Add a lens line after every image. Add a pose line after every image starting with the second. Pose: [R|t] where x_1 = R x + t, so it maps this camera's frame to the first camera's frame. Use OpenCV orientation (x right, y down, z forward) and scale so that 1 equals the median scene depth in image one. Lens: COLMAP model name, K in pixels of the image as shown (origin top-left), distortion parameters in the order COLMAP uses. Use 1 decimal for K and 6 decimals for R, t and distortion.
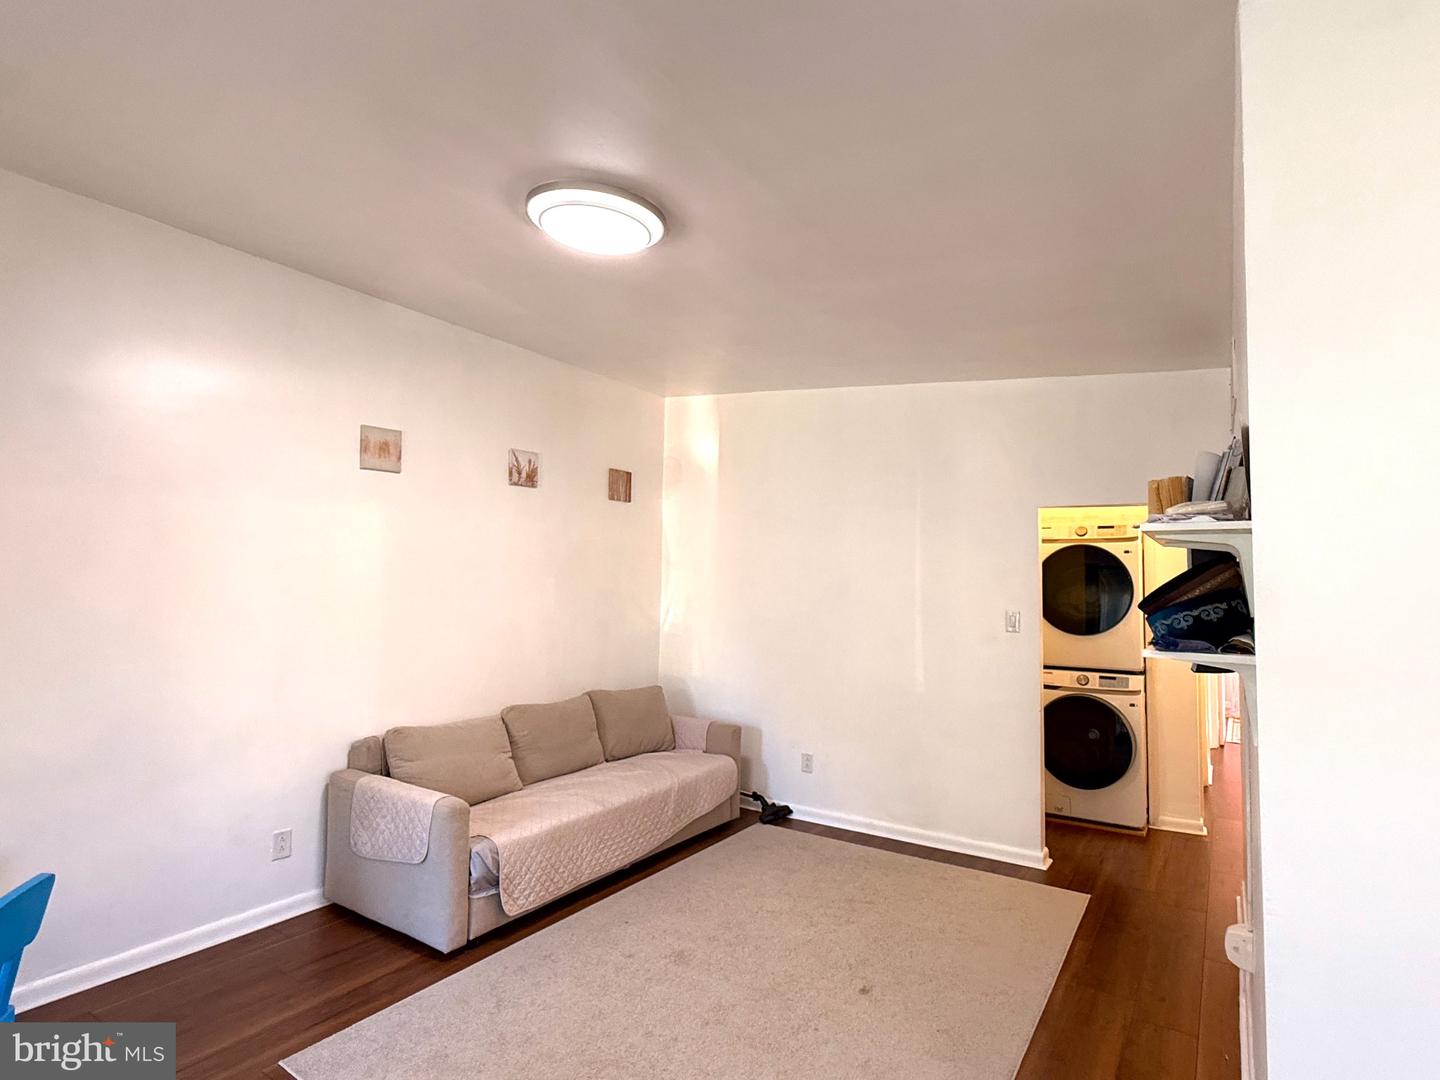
lens RADIAL K [[754.9, 0, 718.3], [0, 754.9, 540.6], [0, 0, 1]] dist [-0.001529, -0.000351]
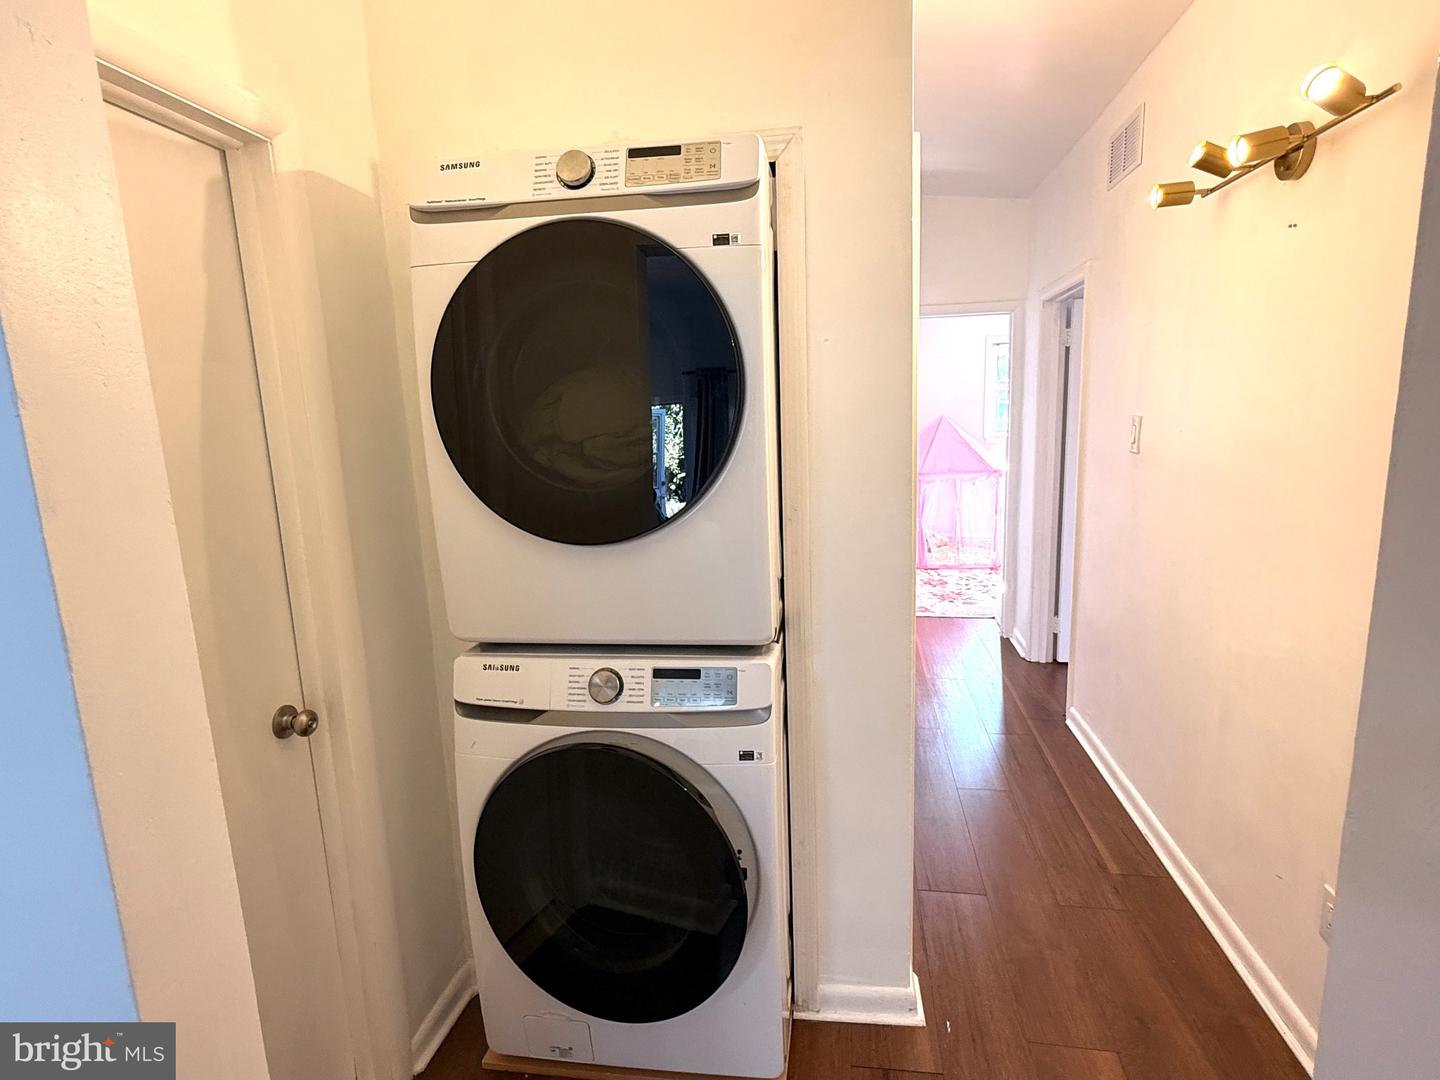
lens RADIAL K [[754.9, 0, 725.8], [0, 754.9, 540.3], [0, 0, 1]] dist [-0.001529, -0.000351]
pose [[0.905277, -0.116439, 0.408553, 0.411762], [0.024003, 0.974188, 0.224460, 0.059866], [-0.424143, -0.193392, 0.884705, 0.724173]]
